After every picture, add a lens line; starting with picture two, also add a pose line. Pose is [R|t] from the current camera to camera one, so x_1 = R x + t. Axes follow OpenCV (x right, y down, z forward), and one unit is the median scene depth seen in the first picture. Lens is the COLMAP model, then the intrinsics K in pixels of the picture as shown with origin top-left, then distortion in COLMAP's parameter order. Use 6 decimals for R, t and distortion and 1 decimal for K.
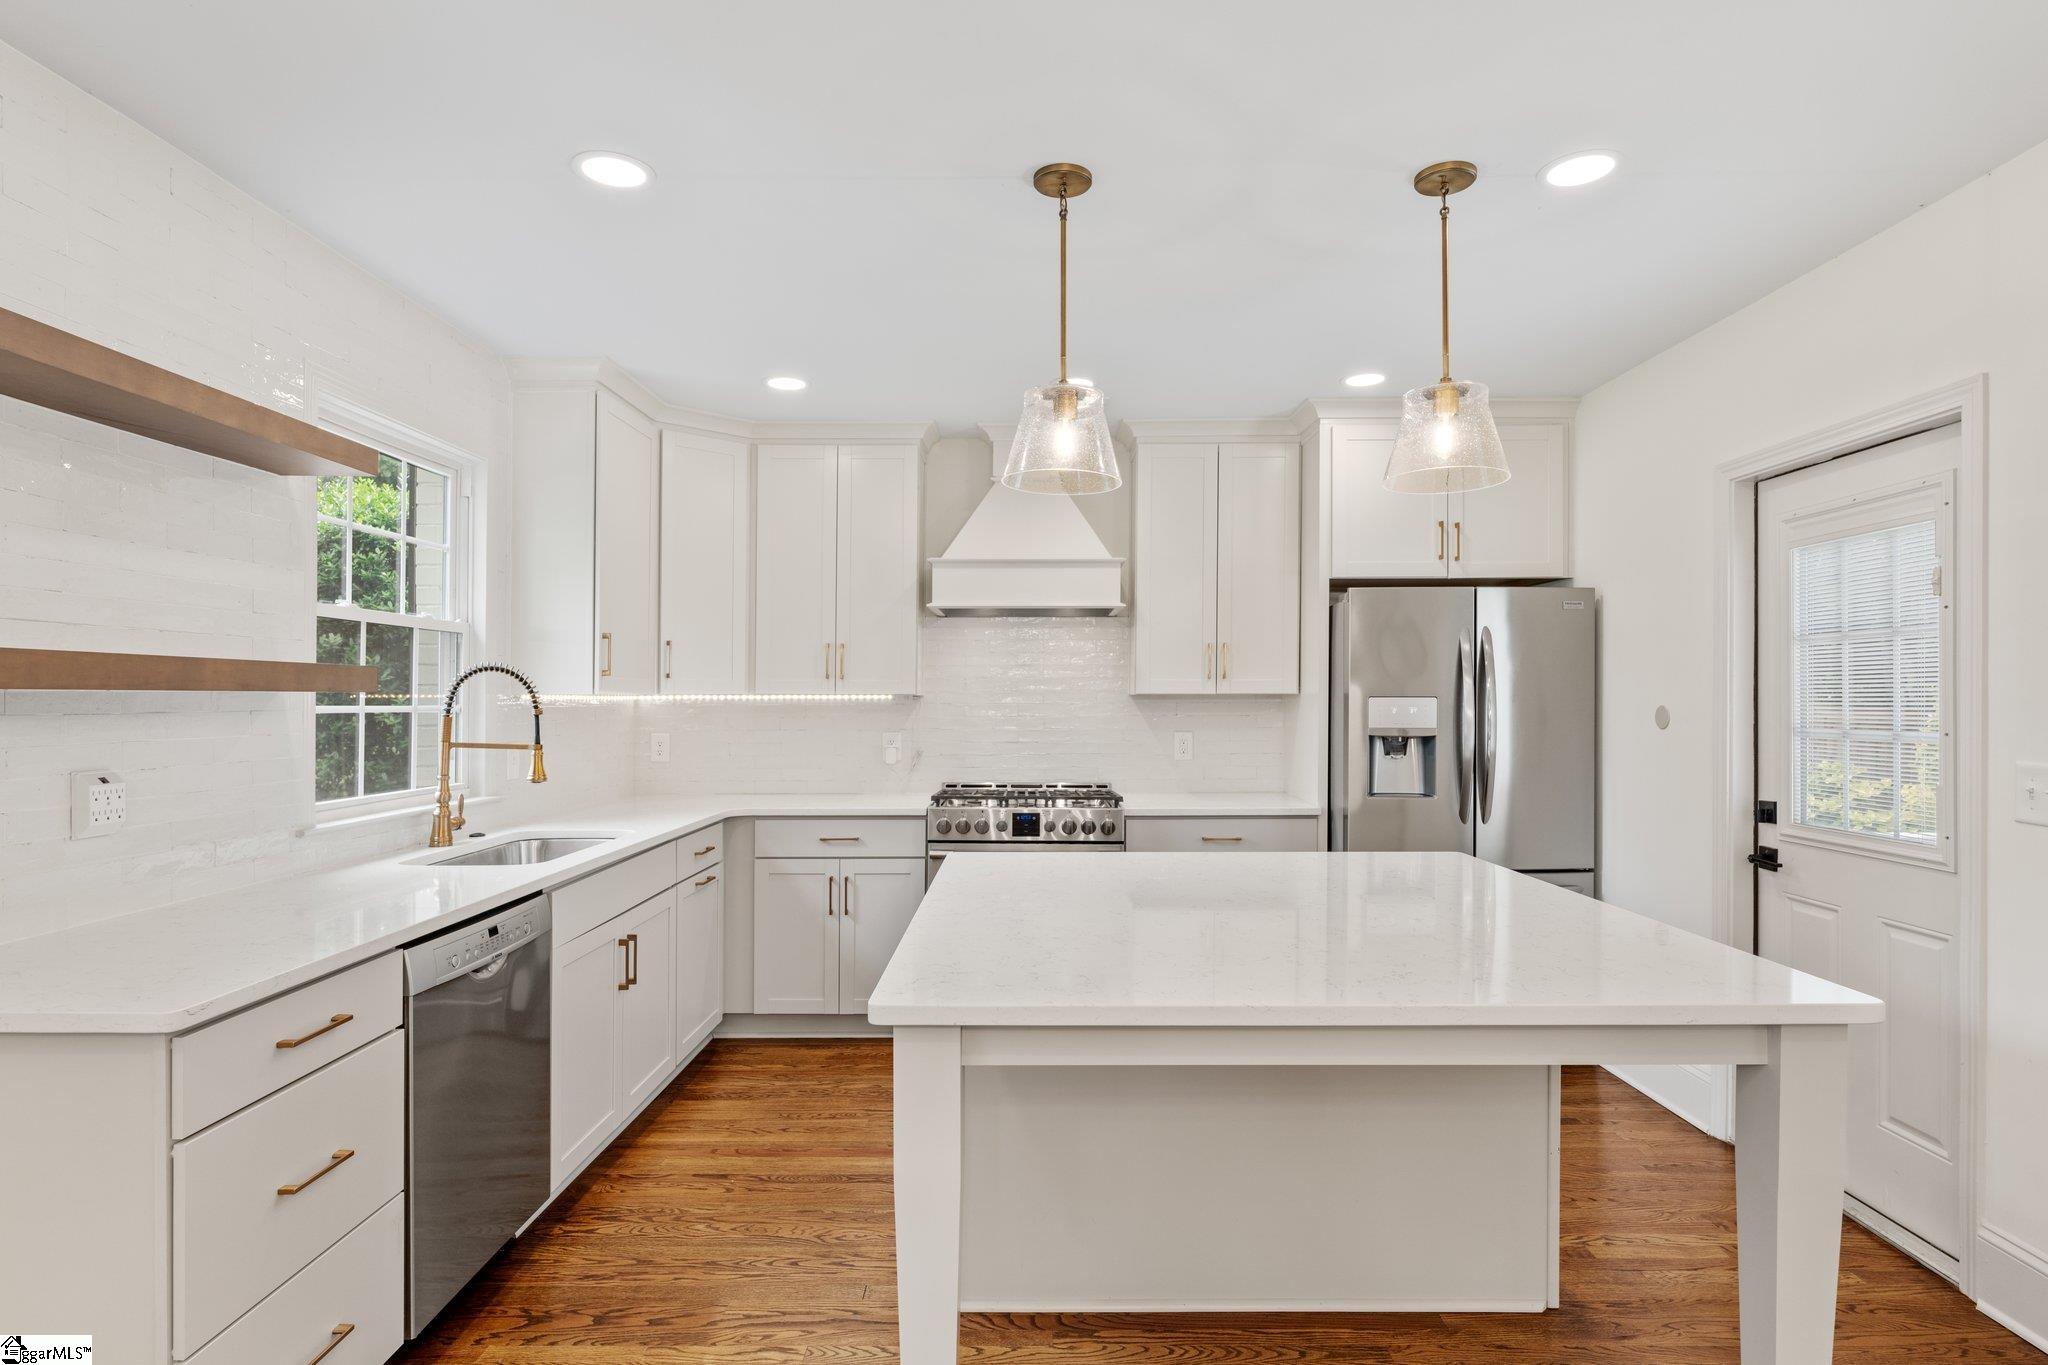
lens RADIAL K [[1060.0, 0, 1025.3], [0, 1060.0, 702.6], [0, 0, 1]] dist [-0.000821, 0.000247]
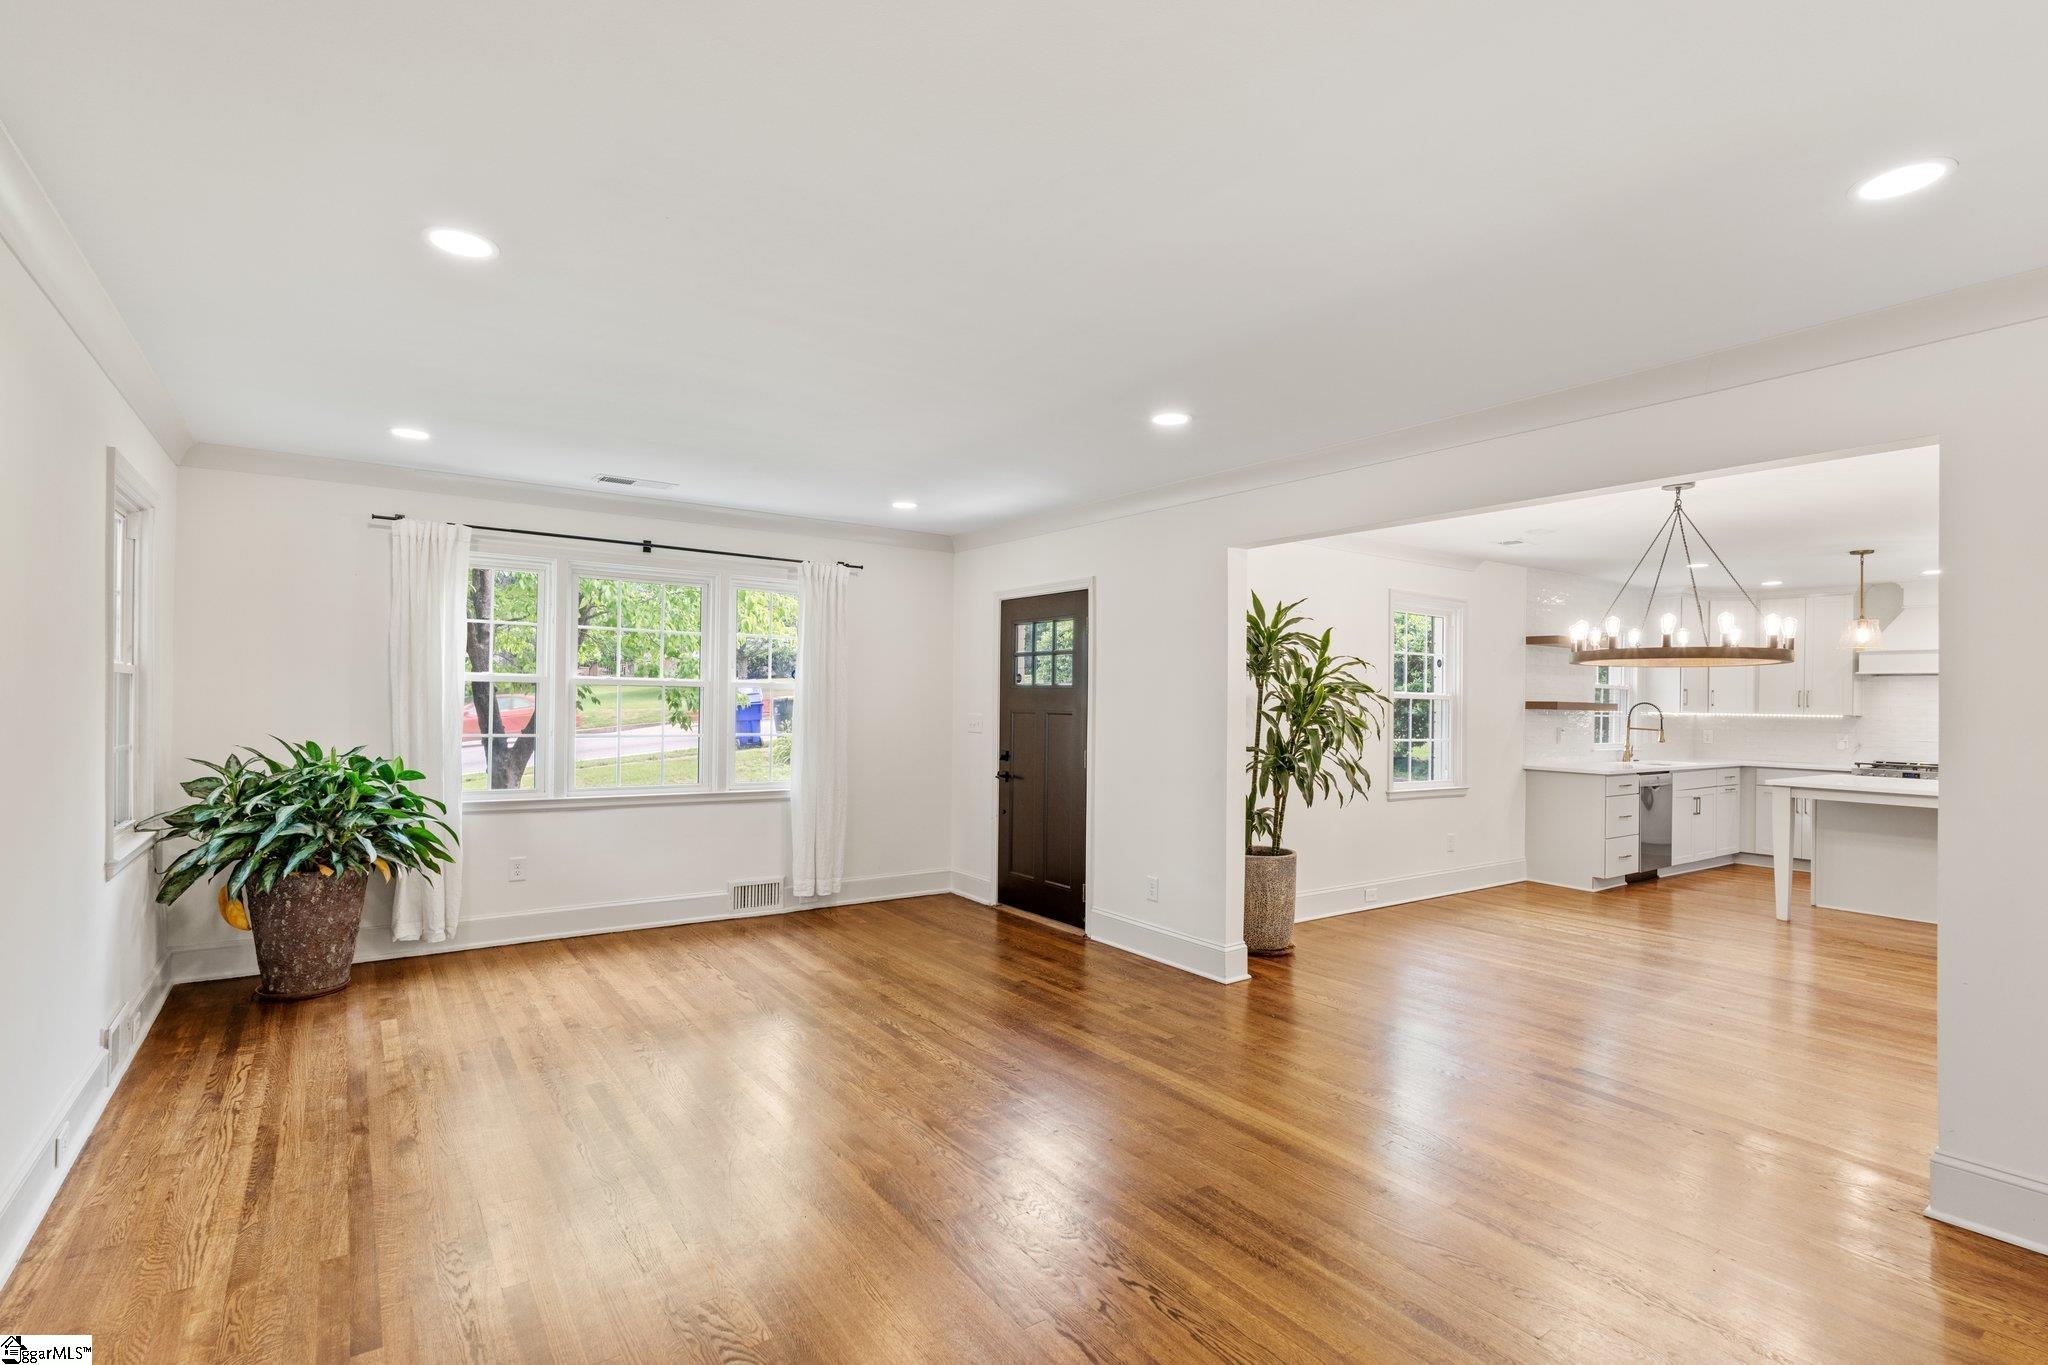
lens RADIAL K [[963.6, 0, 1024.8], [0, 963.6, 703.9], [0, 0, 1]] dist [0.000123, 0.000420]
pose [[0.594554, 0.011040, -0.803980, 0.546523], [-0.023381, 0.999720, -0.003562, 0.017715], [0.803716, 0.020916, 0.594646, -1.729568]]
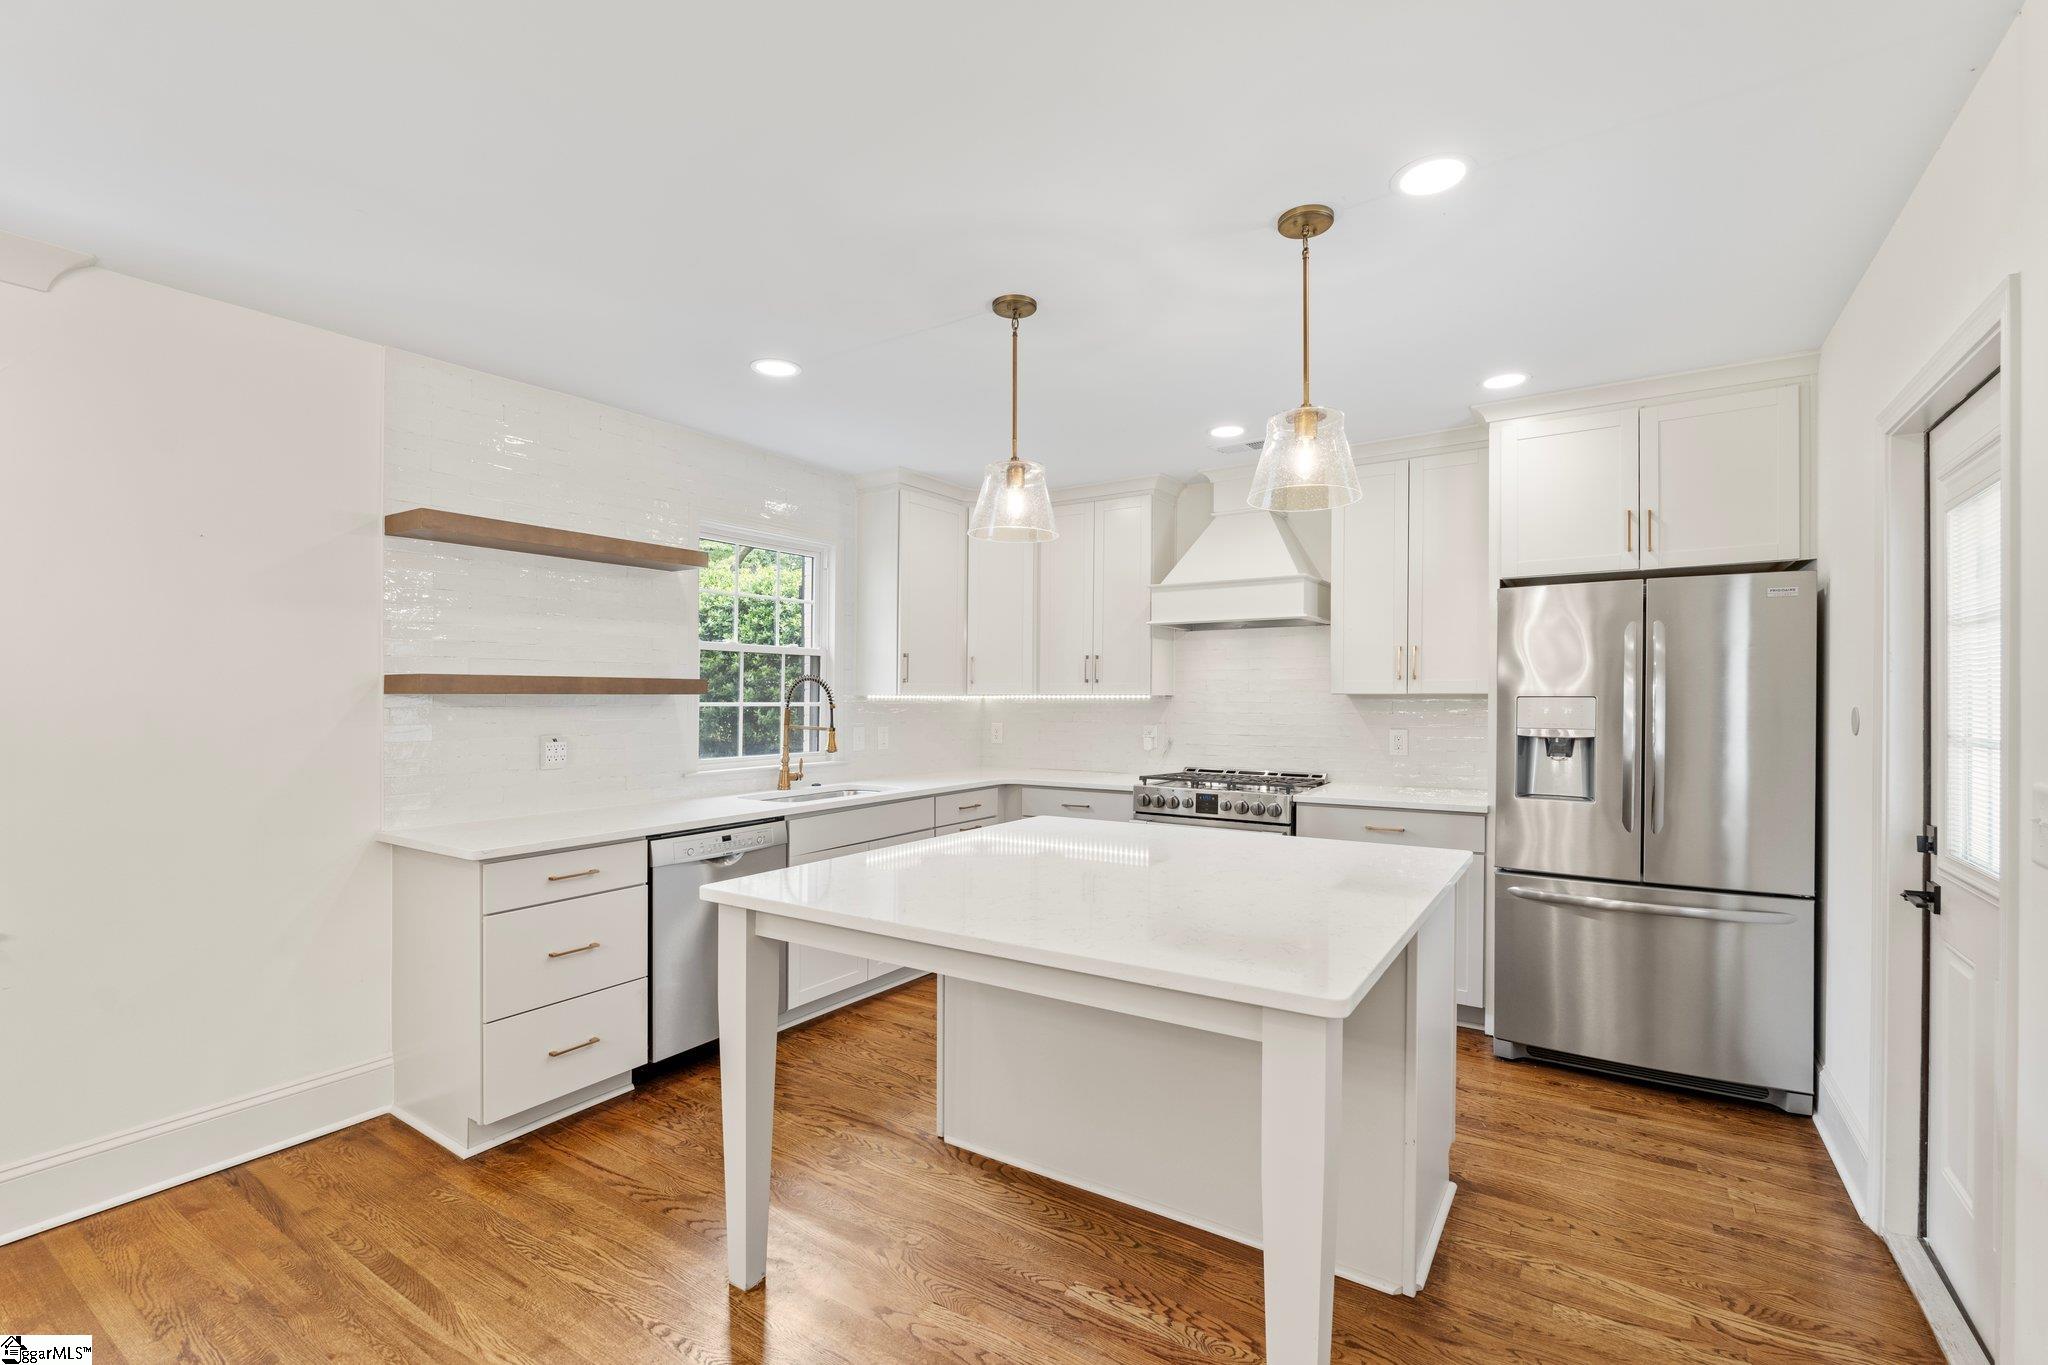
lens RADIAL K [[893.7, 0, 1027.2], [0, 893.7, 695.8], [0, 0, 1]] dist [-0.001054, -0.000186]
pose [[0.840912, -0.000905, -0.541171, 0.420348], [-0.002151, 0.999985, -0.005013, -0.001106], [0.541168, 0.005380, 0.840897, 0.047738]]
